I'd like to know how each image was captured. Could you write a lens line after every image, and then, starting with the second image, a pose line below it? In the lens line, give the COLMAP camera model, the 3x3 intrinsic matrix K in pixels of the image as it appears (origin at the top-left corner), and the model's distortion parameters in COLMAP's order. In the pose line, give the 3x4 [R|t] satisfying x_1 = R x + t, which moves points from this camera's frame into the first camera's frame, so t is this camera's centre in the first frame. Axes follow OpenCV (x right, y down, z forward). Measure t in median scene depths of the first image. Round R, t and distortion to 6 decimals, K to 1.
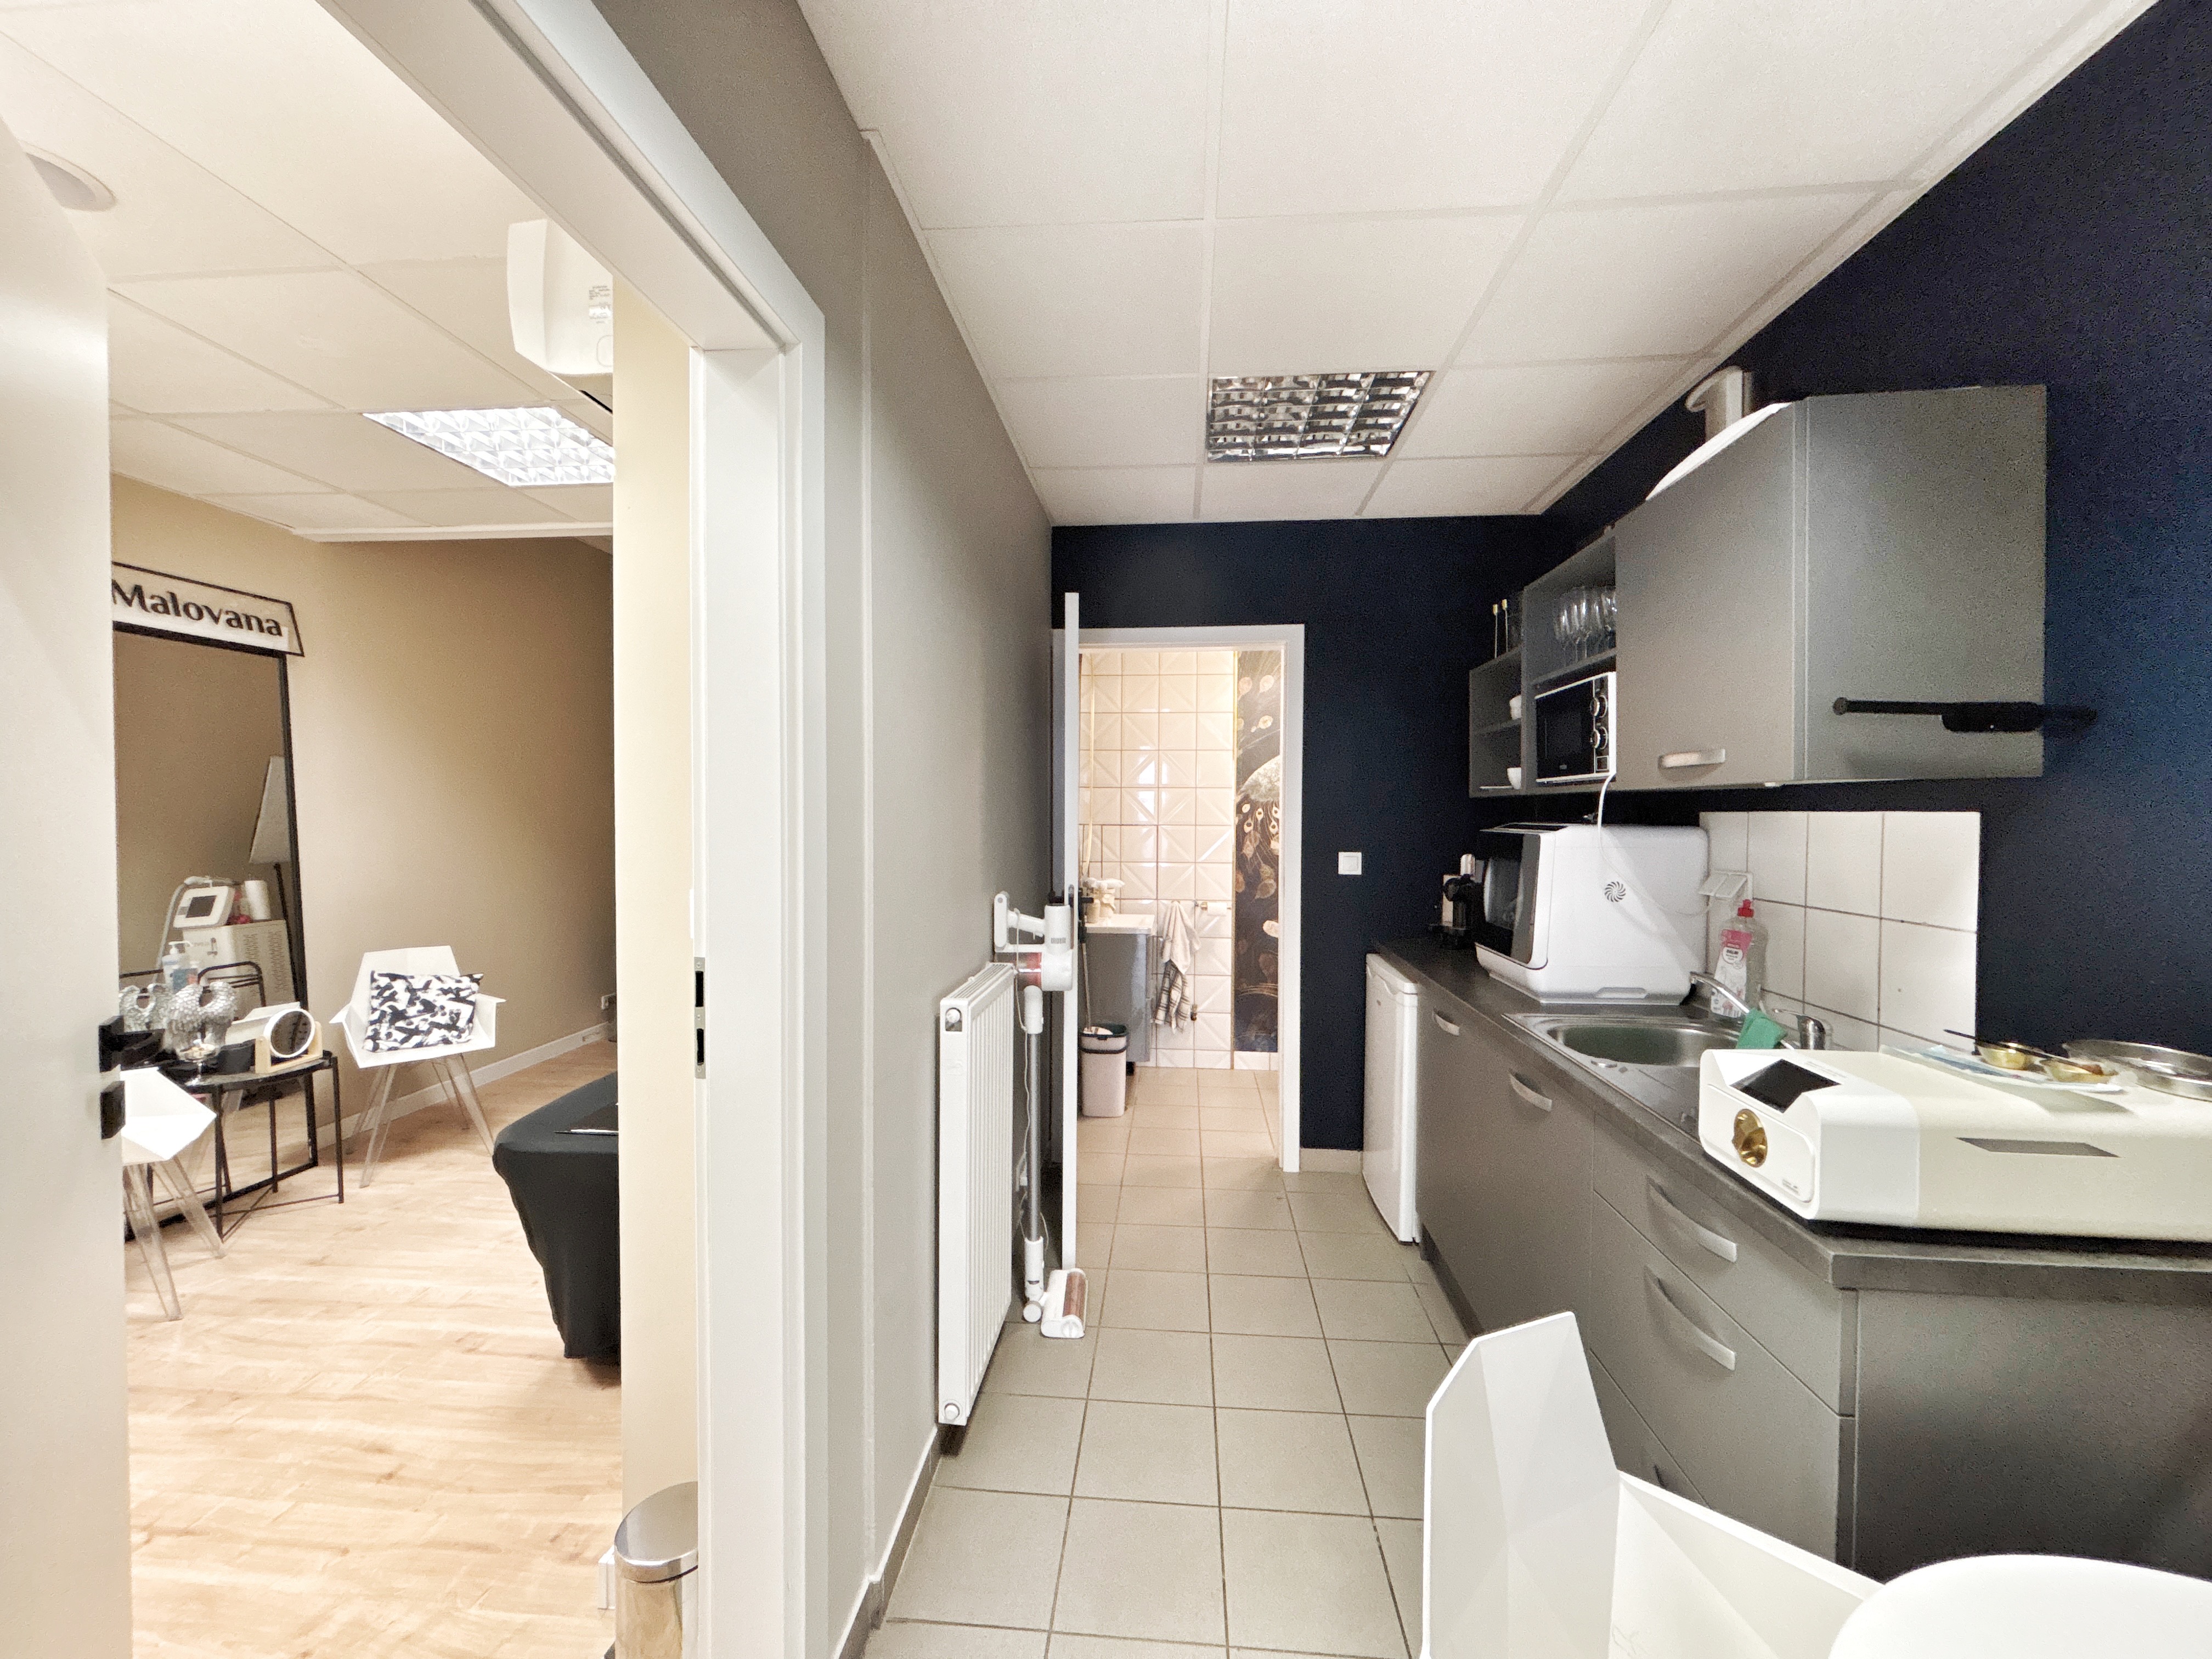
lens RADIAL K [[904.4, 0, 1113.8], [0, 904.4, 841.5], [0, 0, 1]] dist [0.008382, -0.000873]
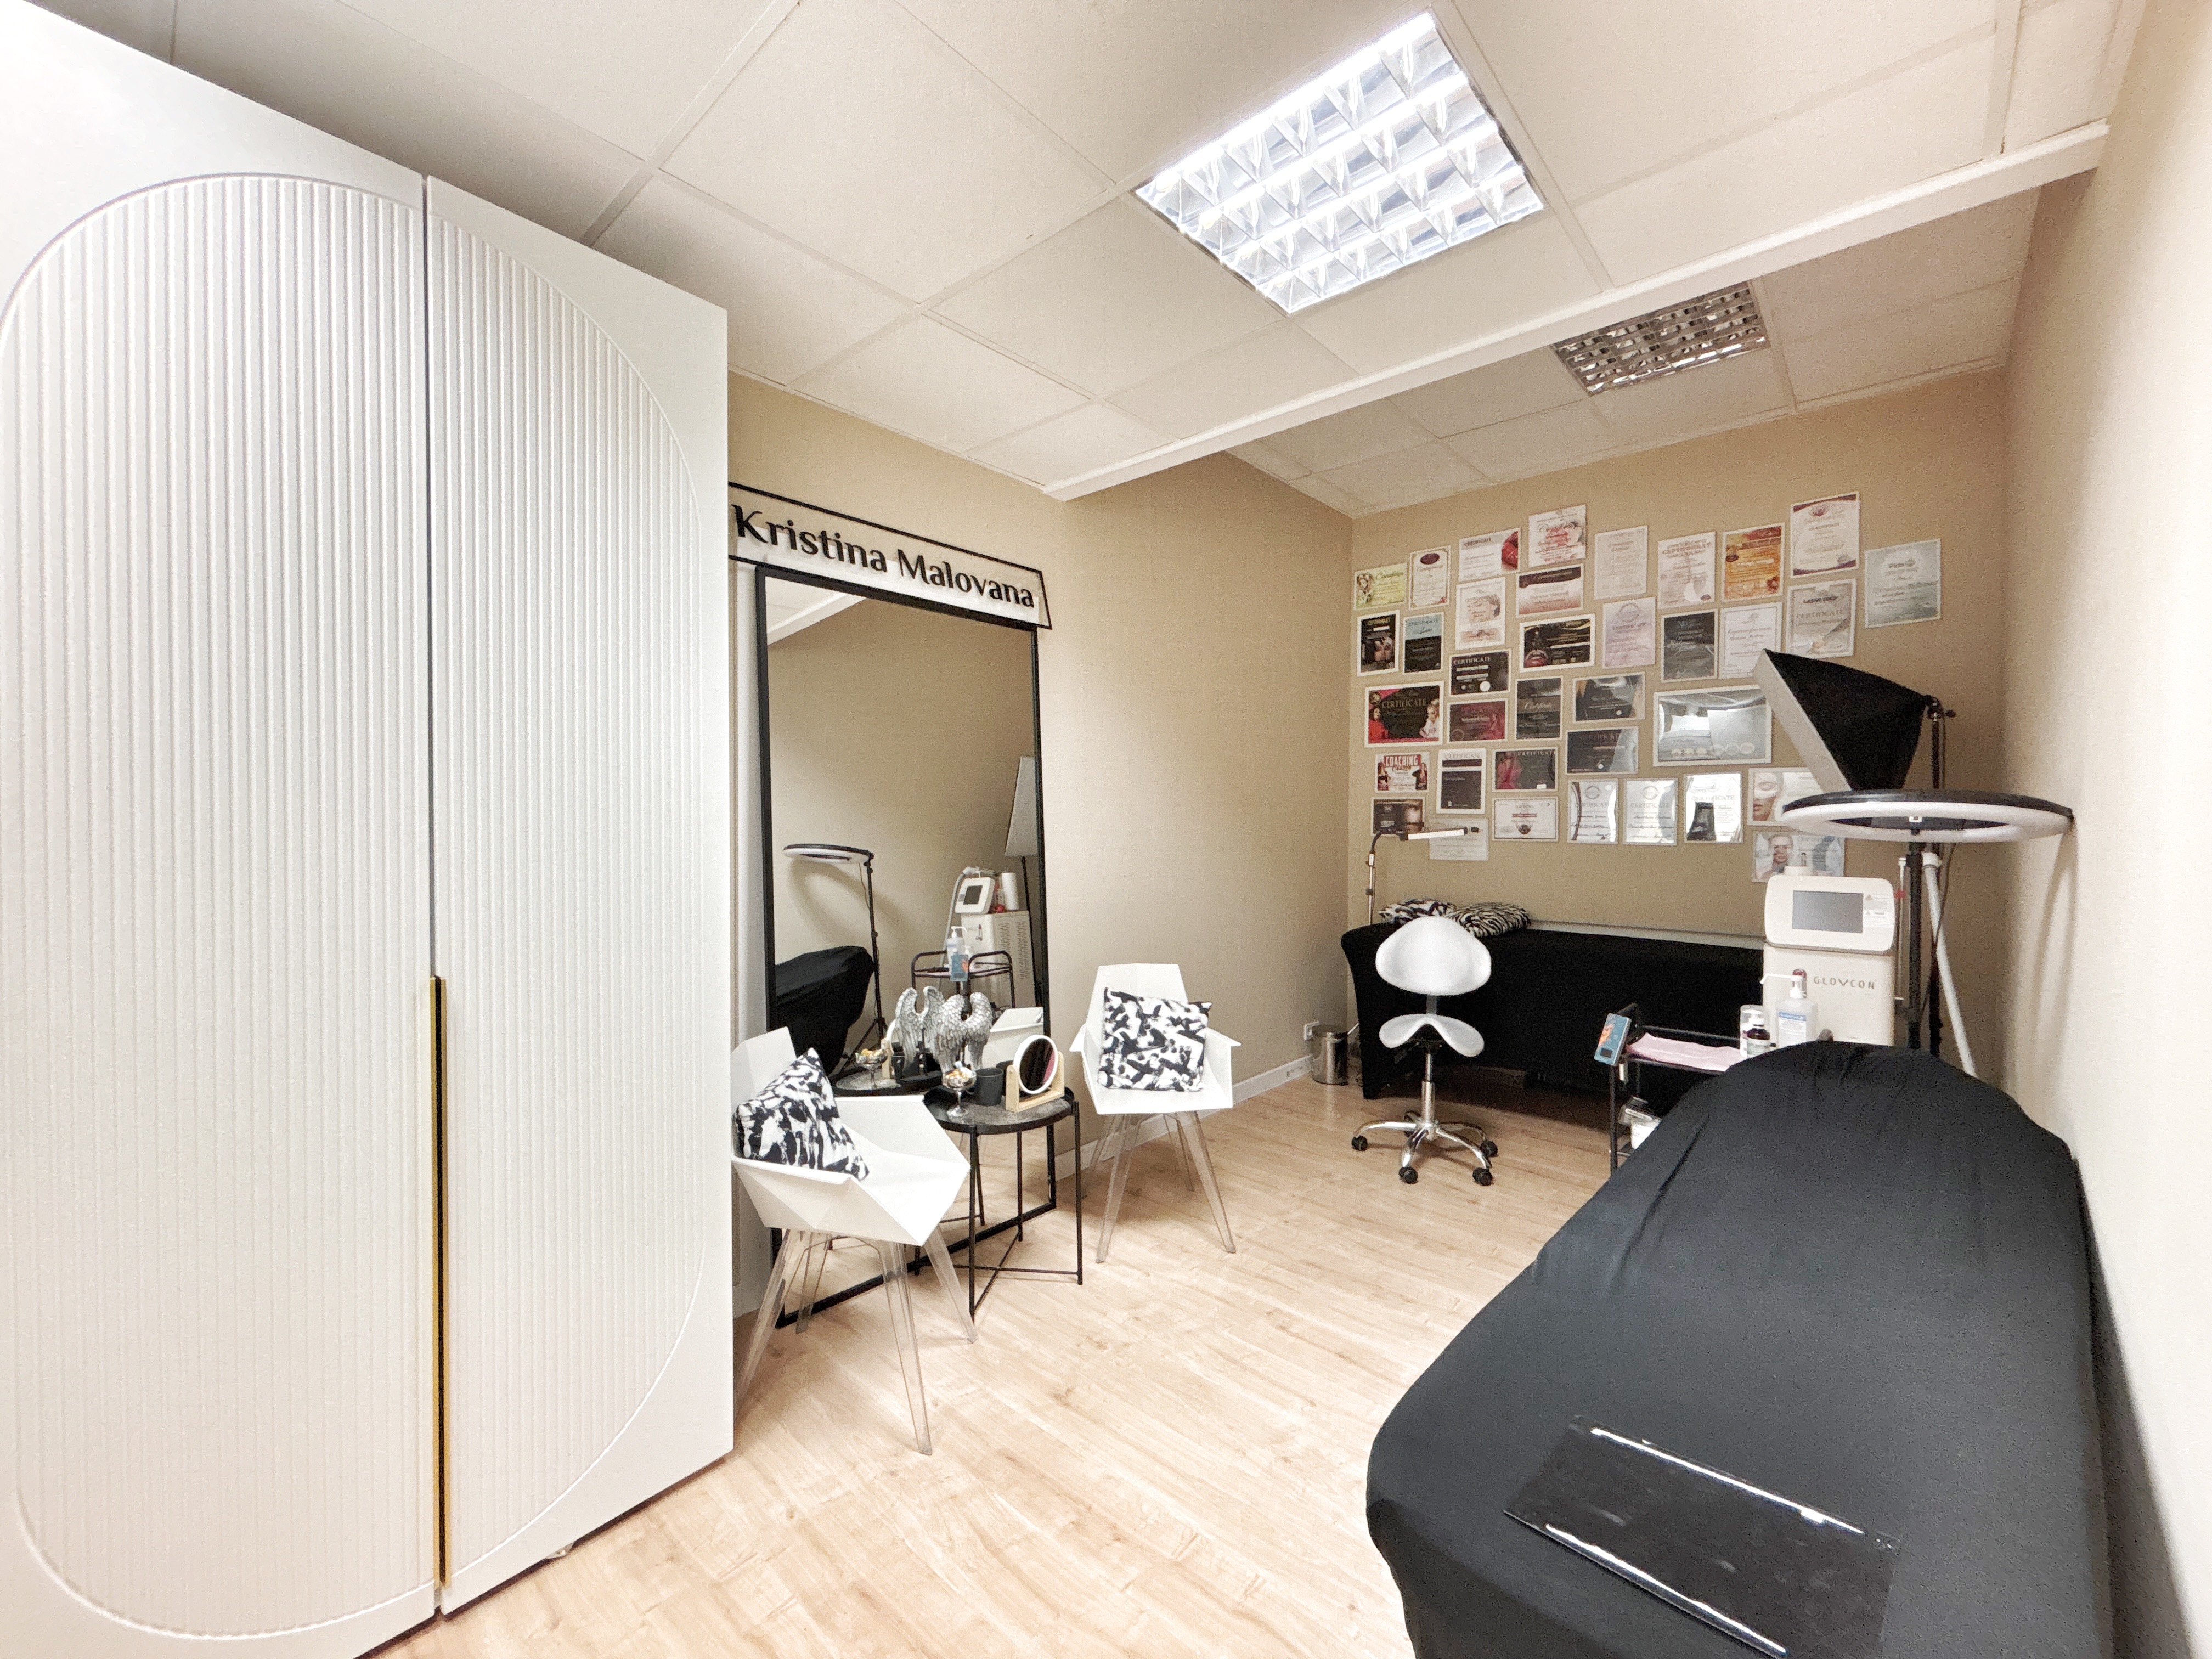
lens RADIAL K [[907.7, 0, 1106.7], [0, 907.7, 827.1], [0, 0, 1]] dist [0.008769, -0.000385]
pose [[0.796625, 0.002308, -0.604469, -0.303058], [-0.012410, 0.999844, -0.012537, 0.001151], [0.604346, 0.017489, 0.796530, 0.321780]]
